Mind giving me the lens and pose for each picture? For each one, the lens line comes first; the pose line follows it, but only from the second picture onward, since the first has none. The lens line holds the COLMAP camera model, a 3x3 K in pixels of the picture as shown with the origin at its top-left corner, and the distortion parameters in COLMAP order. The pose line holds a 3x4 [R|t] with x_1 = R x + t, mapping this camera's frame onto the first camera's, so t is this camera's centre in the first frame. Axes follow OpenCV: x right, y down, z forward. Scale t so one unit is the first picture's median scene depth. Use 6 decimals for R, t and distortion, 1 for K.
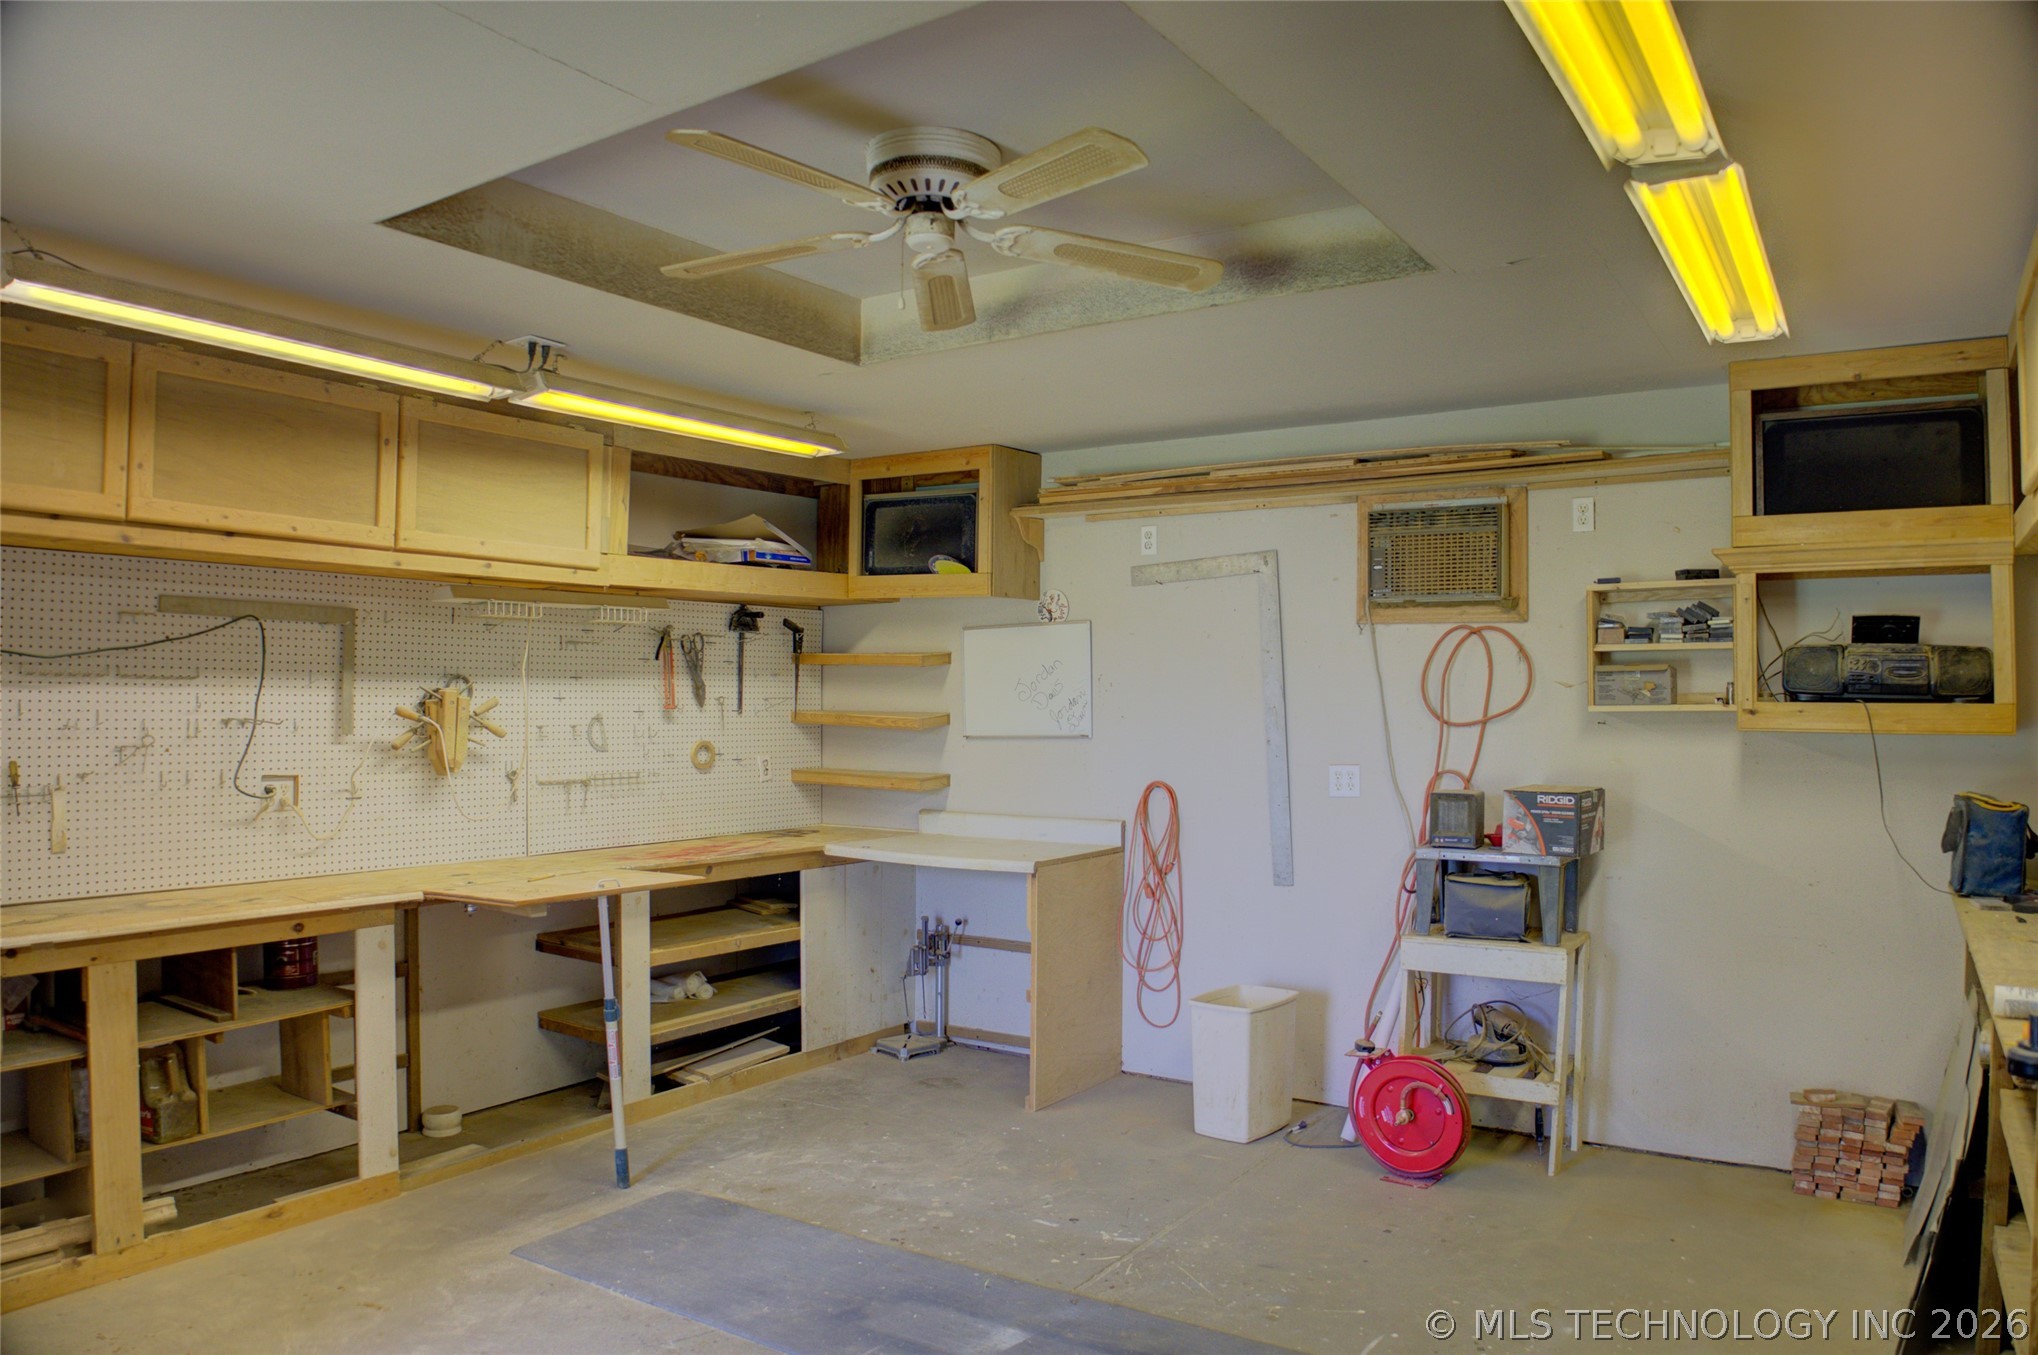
lens RADIAL K [[1412.4, 0, 1019.1], [0, 1412.4, 650.1], [0, 0, 1]] dist [-0.157833, 0.059760]
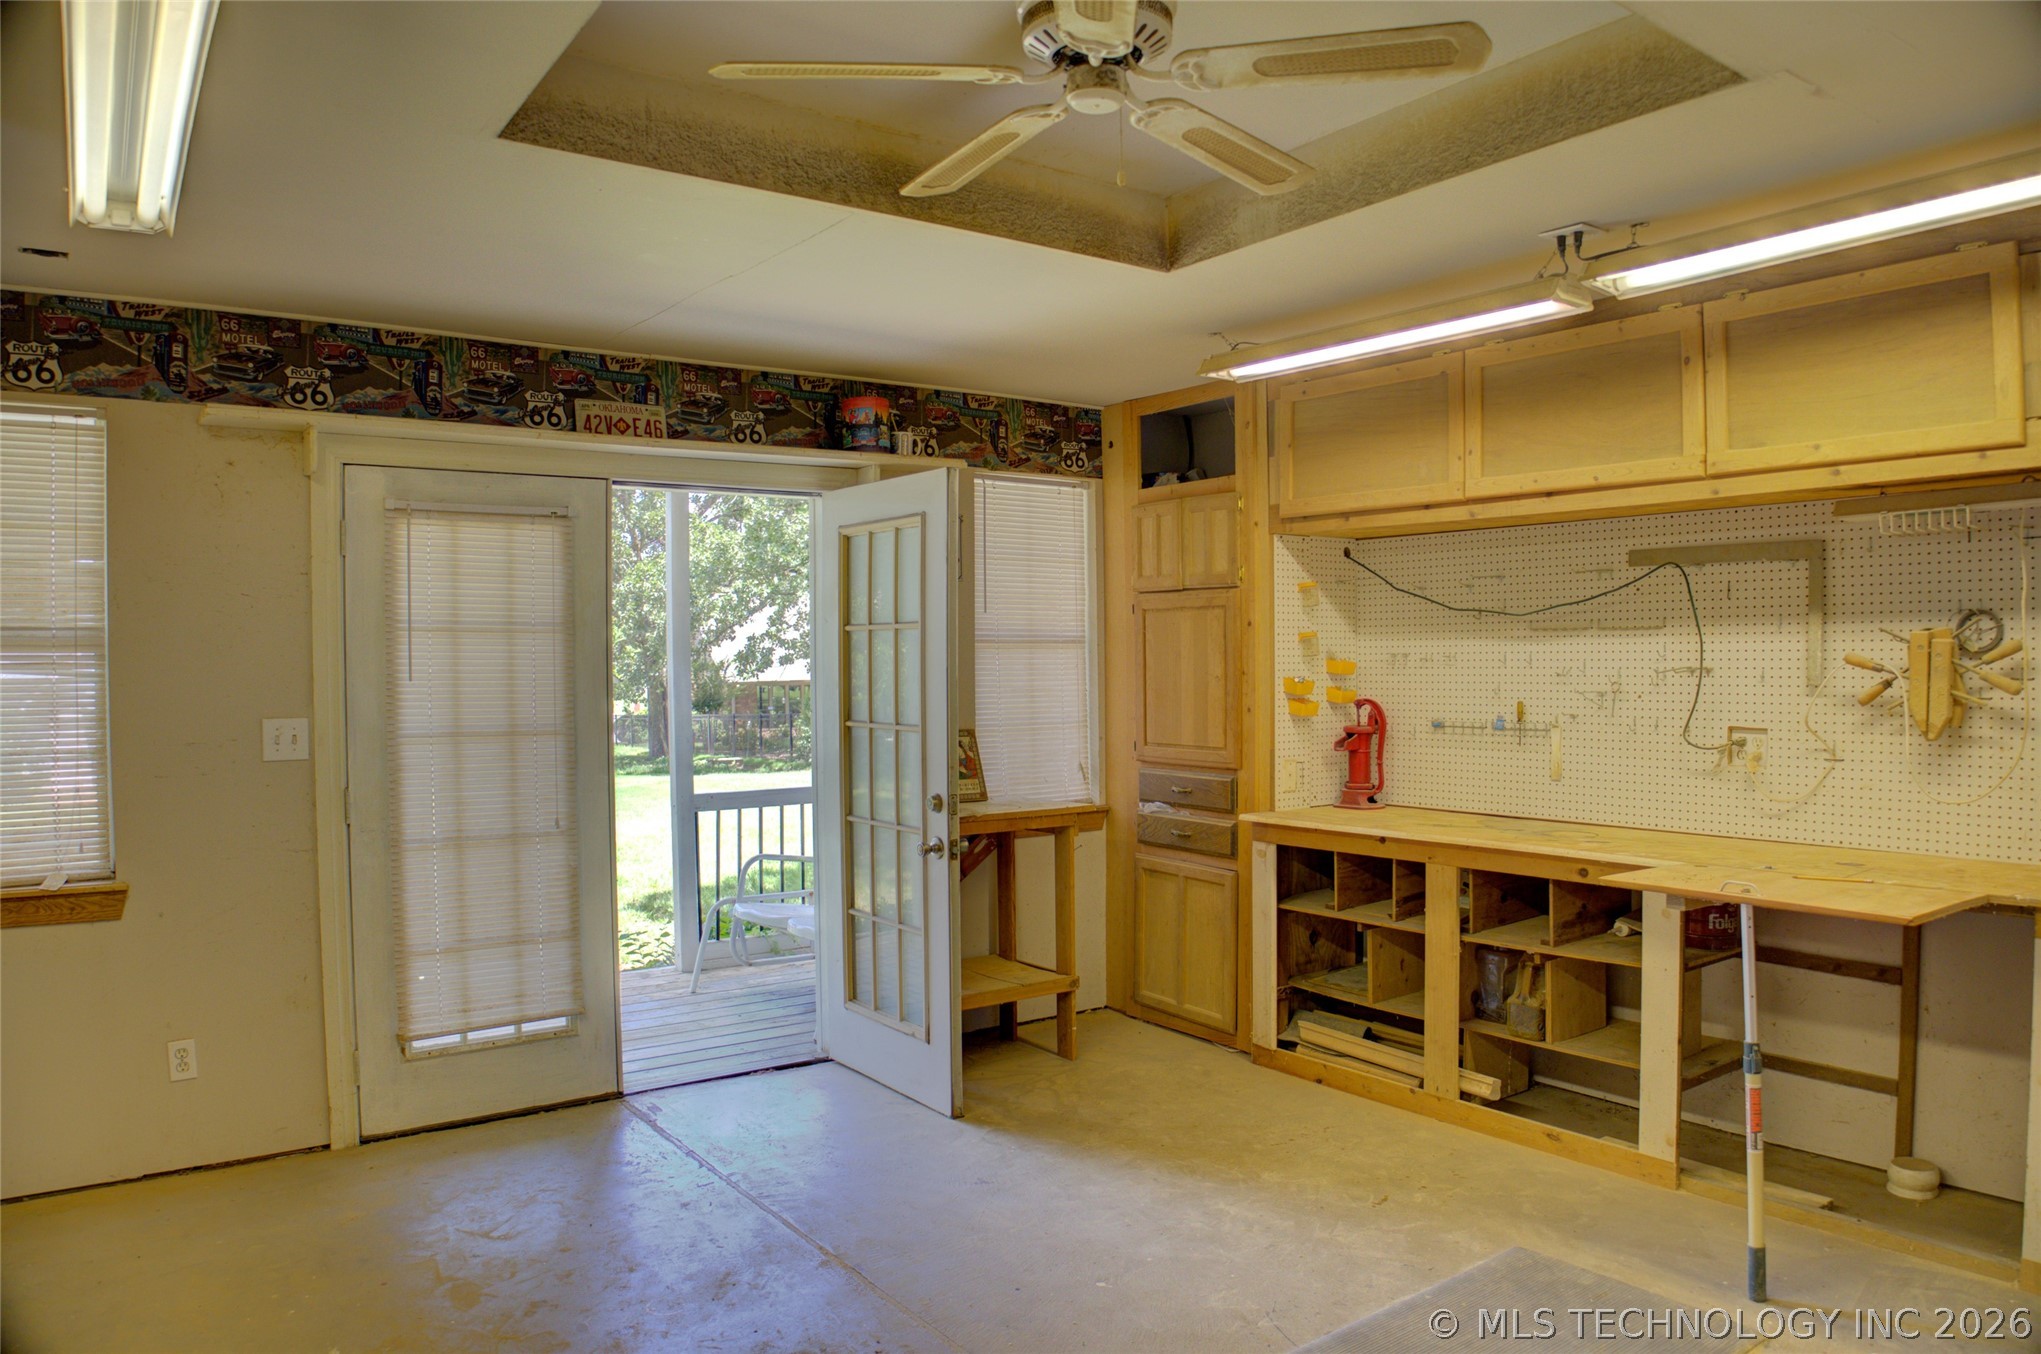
lens RADIAL K [[1369.1, 0, 1020.5], [0, 1369.1, 677.0], [0, 0, 1]] dist [-0.146302, 0.056693]
pose [[-0.367803, 0.017177, -0.929745, 0.512131], [0.046797, 0.998904, -0.000058, 0.035697], [0.928725, -0.043531, -0.368204, 0.912544]]
